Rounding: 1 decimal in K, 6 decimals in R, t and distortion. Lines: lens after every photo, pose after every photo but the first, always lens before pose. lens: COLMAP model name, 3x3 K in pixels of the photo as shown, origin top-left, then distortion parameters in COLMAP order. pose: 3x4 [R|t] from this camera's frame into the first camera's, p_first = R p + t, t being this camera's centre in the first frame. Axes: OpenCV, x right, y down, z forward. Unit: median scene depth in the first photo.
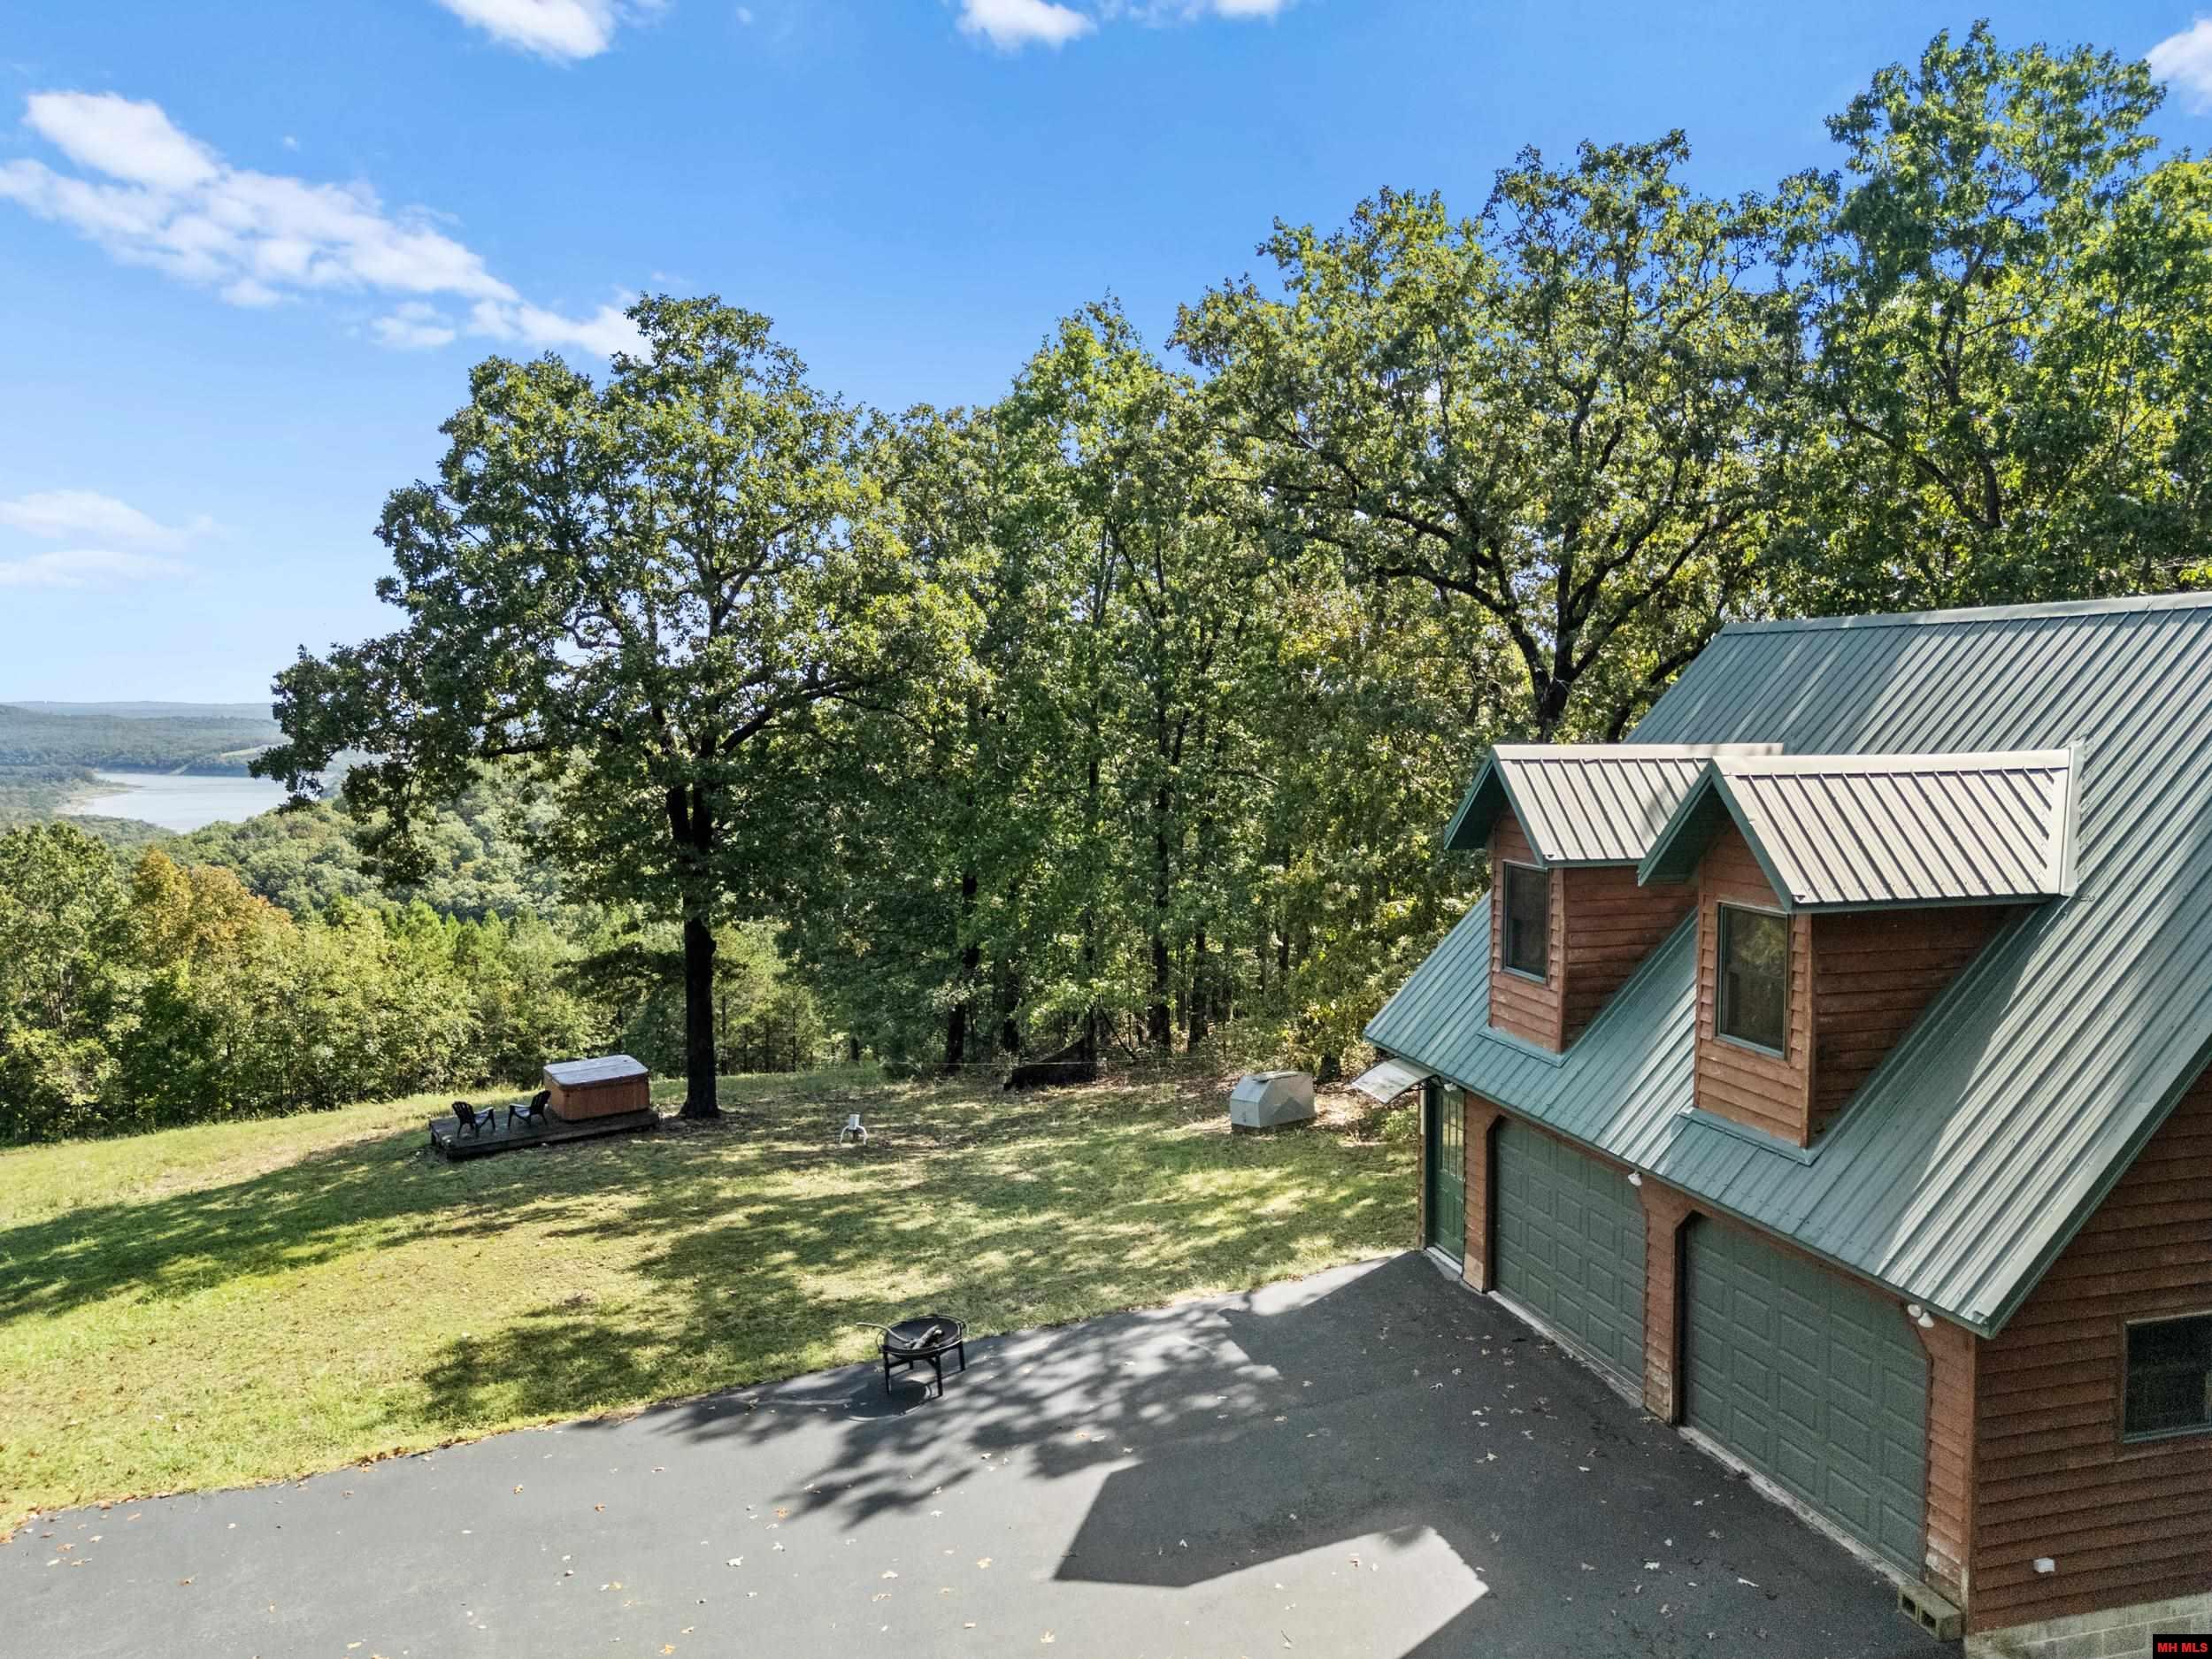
lens RADIAL K [[1555.9, 0, 1106.0], [0, 1555.9, 829.5], [0, 0, 1]] dist [0.002639, -0.023944]
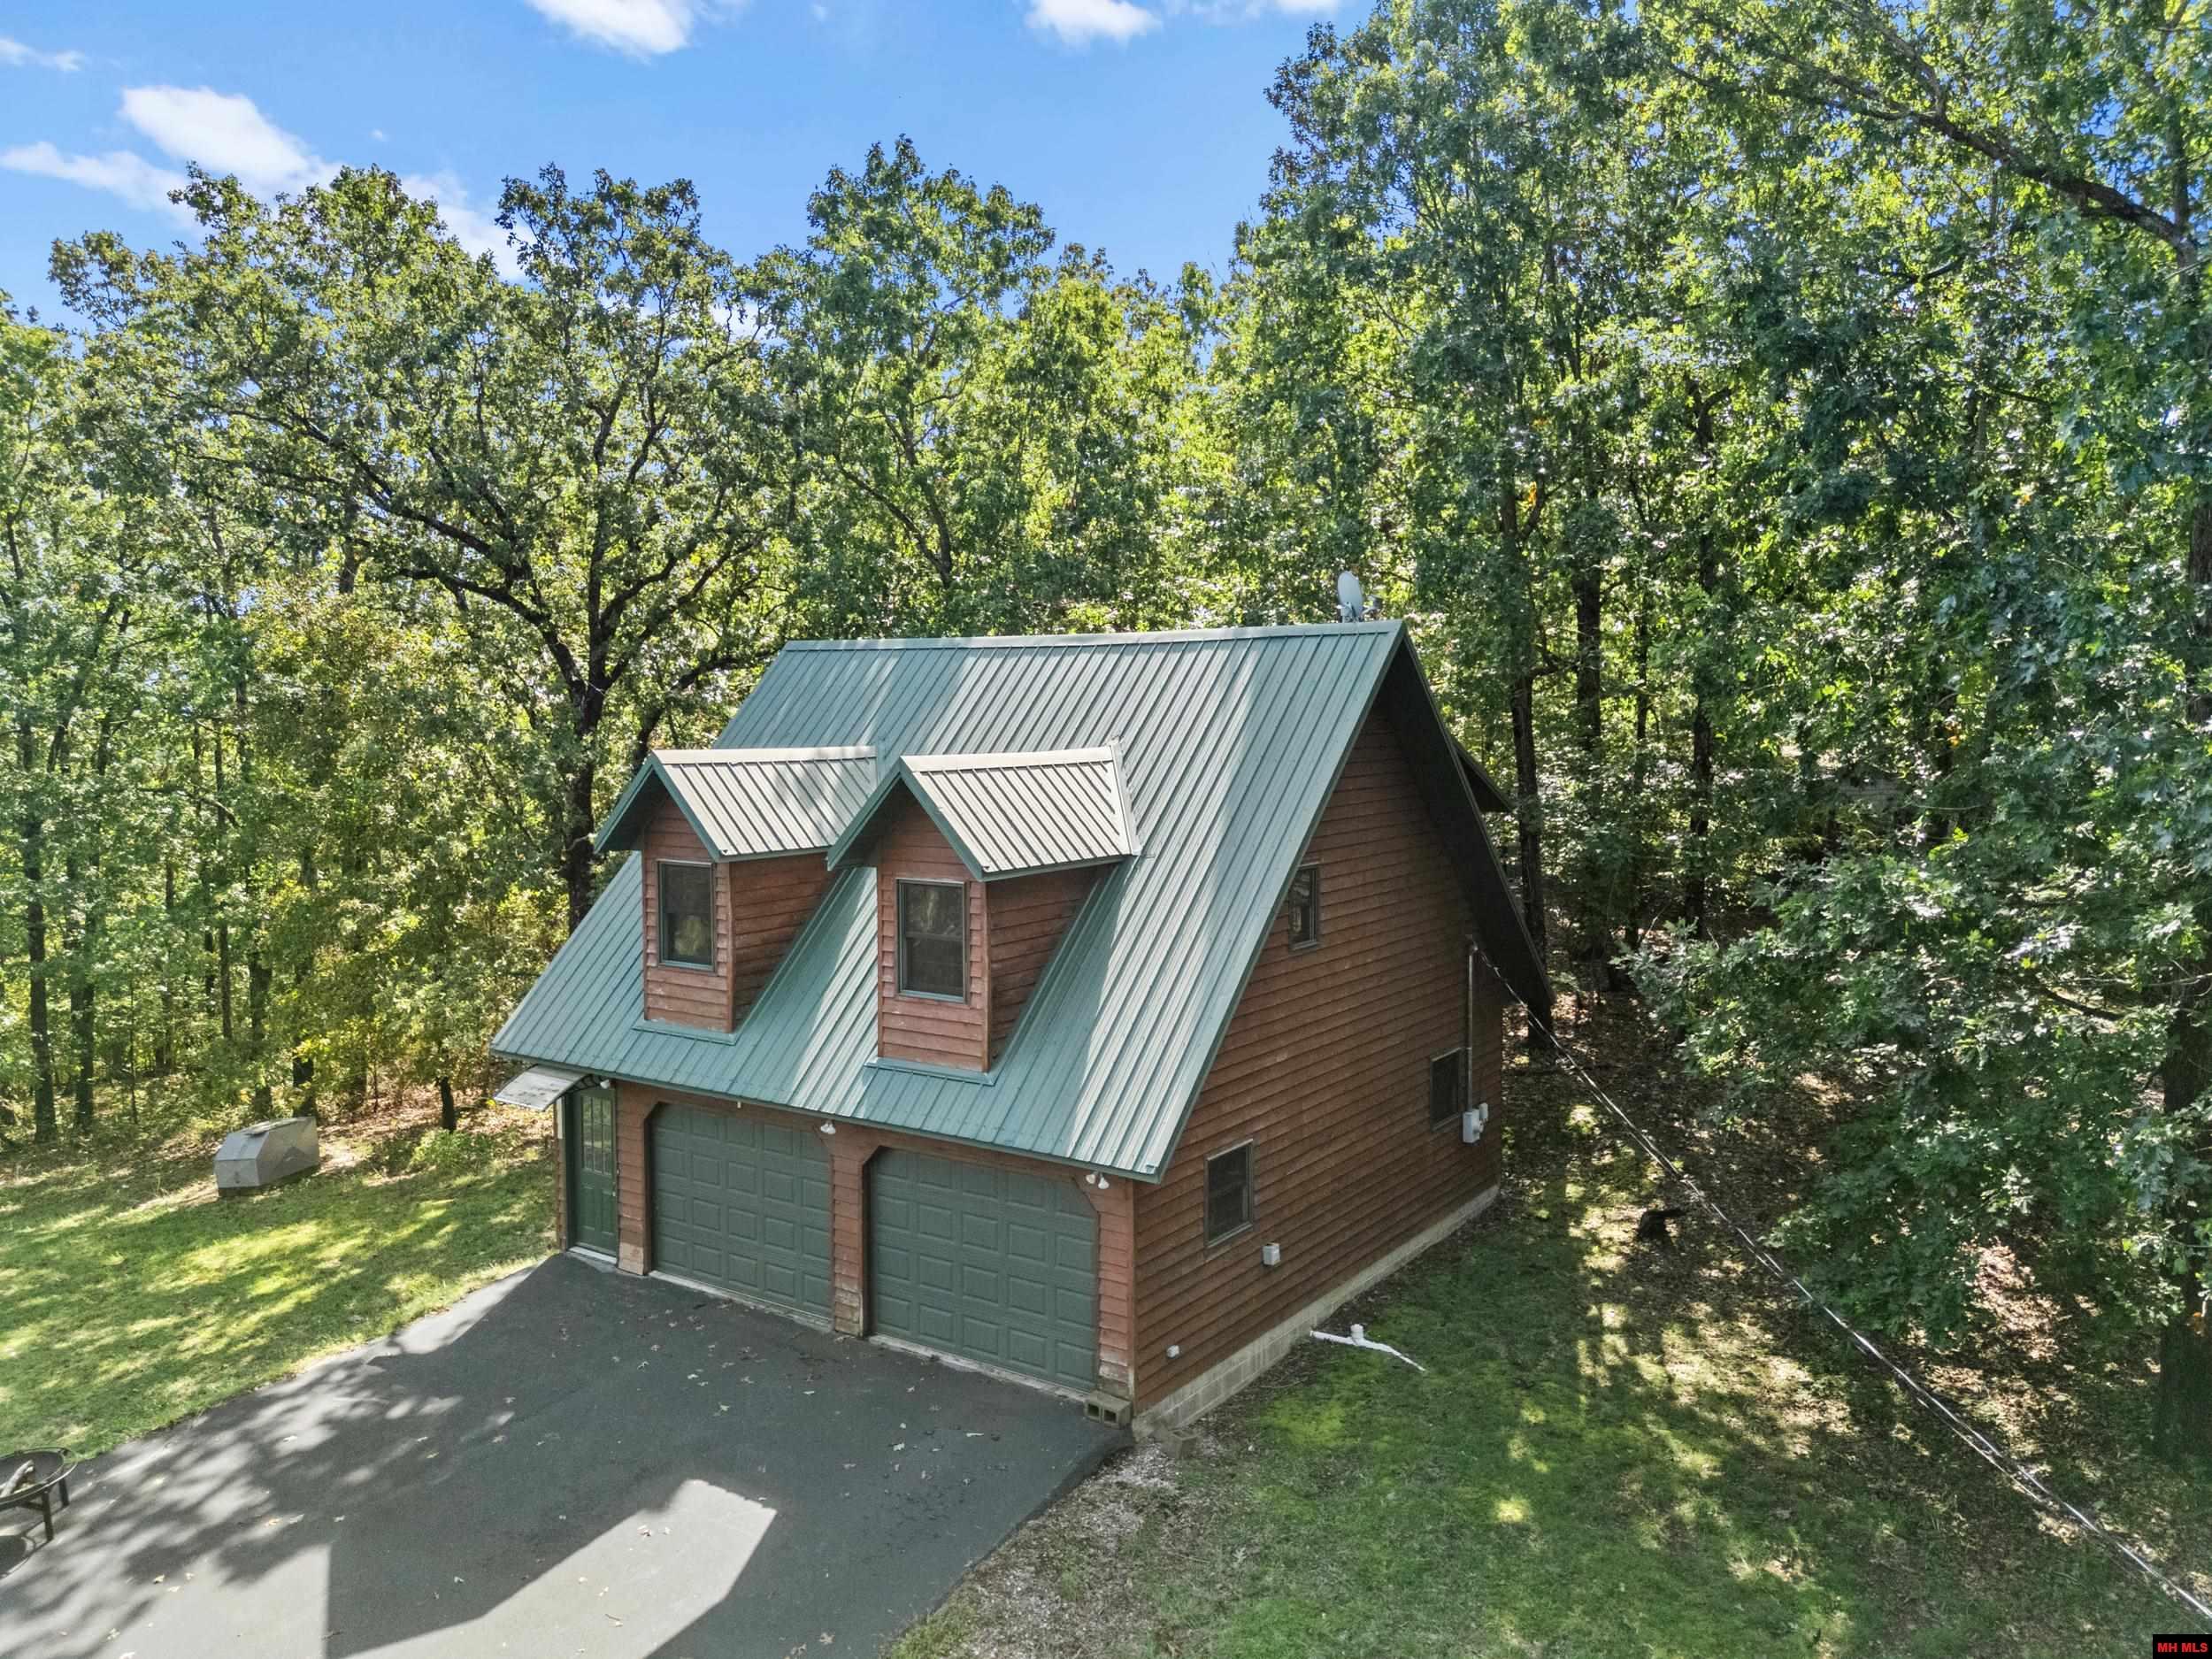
lens RADIAL K [[1560.2, 0, 1106.0], [0, 1560.2, 829.5], [0, 0, 1]] dist [-0.000679, -0.004984]
pose [[0.765033, -0.048591, 0.642155, -0.202061], [0.052378, 0.998541, 0.013158, 0.001349], [-0.641857, 0.023569, 0.766462, -0.009690]]
